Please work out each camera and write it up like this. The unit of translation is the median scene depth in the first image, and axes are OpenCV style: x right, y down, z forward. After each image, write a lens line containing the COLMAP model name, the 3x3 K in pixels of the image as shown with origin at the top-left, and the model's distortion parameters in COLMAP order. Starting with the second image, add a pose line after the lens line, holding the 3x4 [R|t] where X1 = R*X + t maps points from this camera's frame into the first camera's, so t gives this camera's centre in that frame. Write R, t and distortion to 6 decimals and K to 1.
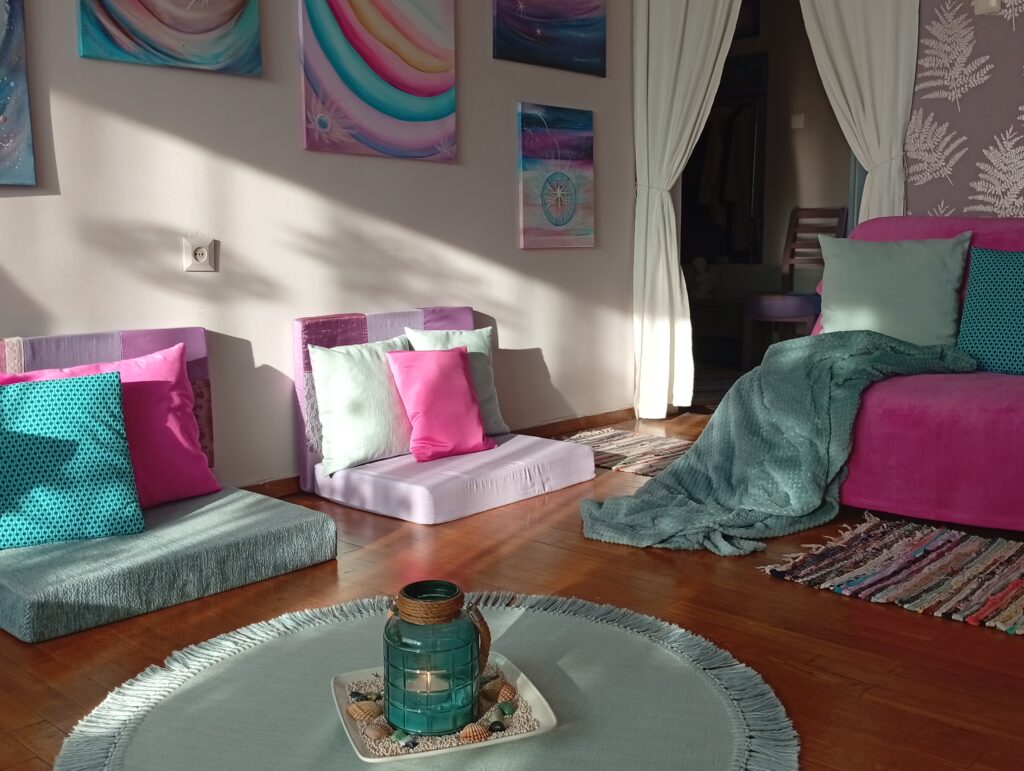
lens RADIAL K [[1042.4, 0, 512.0], [0, 1042.4, 385.5], [0, 0, 1]] dist [0.124158, -0.285289]
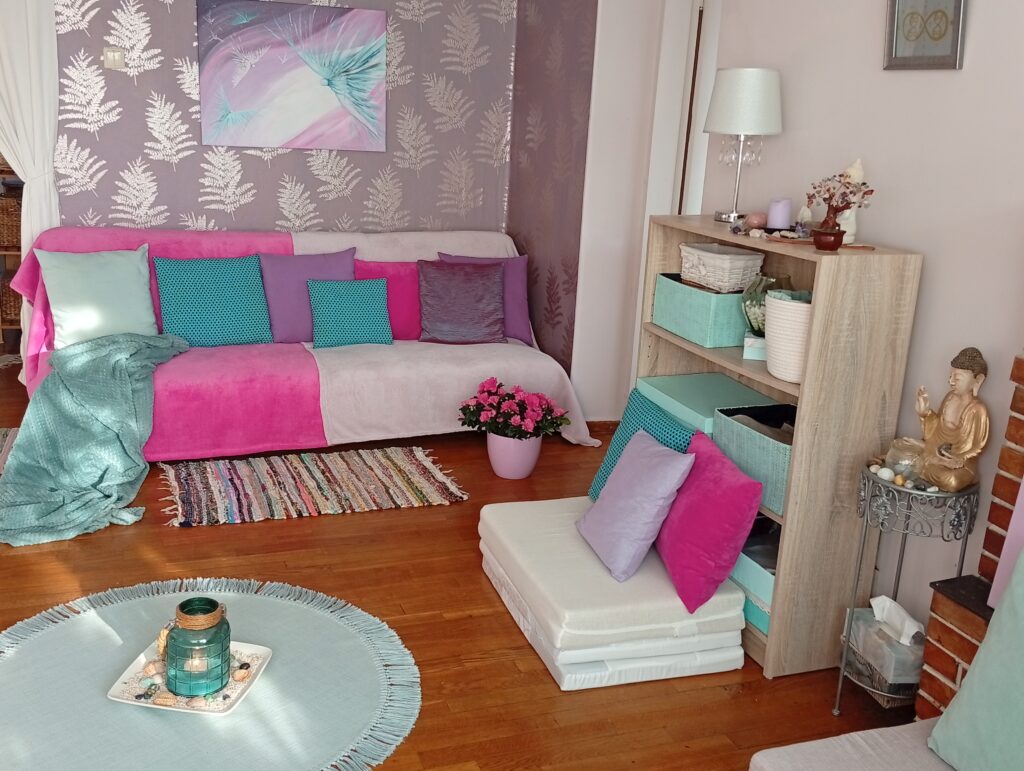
lens RADIAL K [[1042.4, 0, 512.0], [0, 1042.4, 385.5], [0, 0, 1]] dist [0.124158, -0.285289]
pose [[0.440046, -0.201849, 0.874995, -0.556540], [0.061074, 0.978880, 0.195098, -0.189383], [-0.895896, -0.032413, 0.443081, -0.042435]]
